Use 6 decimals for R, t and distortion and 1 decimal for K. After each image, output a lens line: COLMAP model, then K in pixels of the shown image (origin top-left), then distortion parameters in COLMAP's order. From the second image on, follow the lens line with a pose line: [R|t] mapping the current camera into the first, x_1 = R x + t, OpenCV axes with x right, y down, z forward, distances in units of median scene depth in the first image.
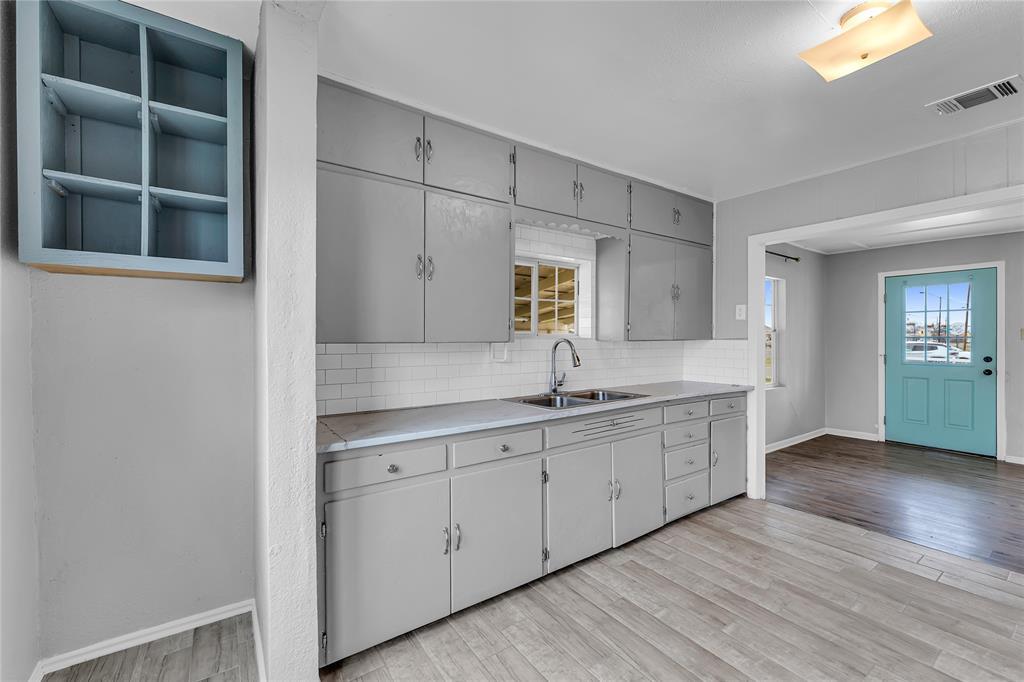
lens RADIAL K [[423.3, 0, 510.1], [0, 423.3, 338.7], [0, 0, 1]] dist [-0.006541, 0.000587]
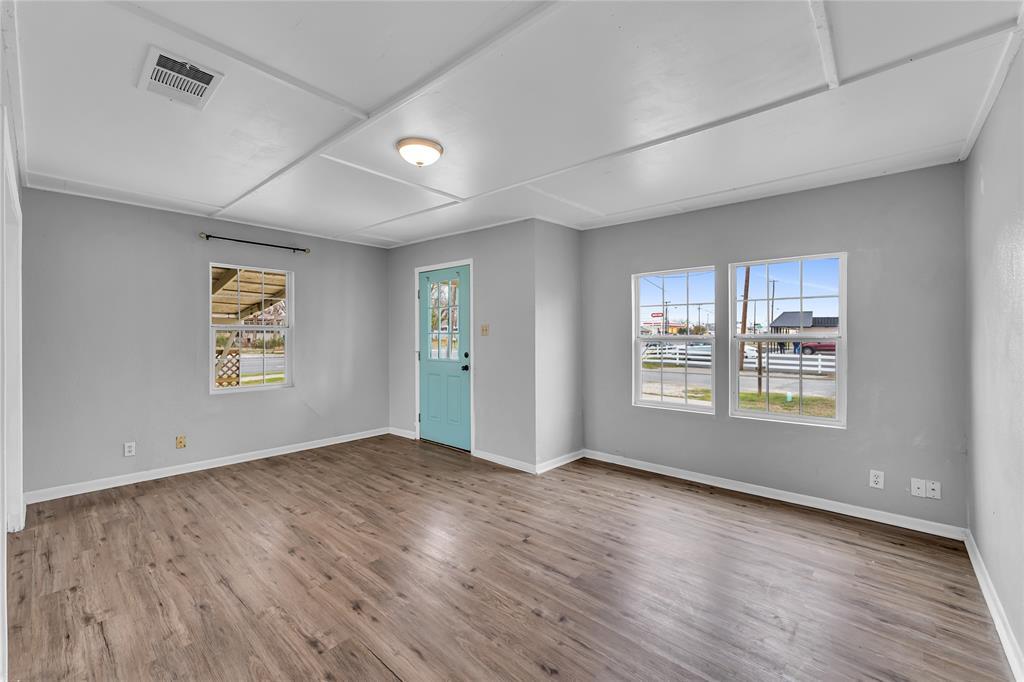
lens RADIAL K [[423.3, 0, 513.0], [0, 423.3, 325.0], [0, 0, 1]] dist [-0.006541, 0.000587]
pose [[0.972895, 0.002082, 0.231238, 1.867014], [0.003555, 0.999707, -0.023957, 0.001885], [-0.231220, 0.024129, 0.972602, -0.038995]]
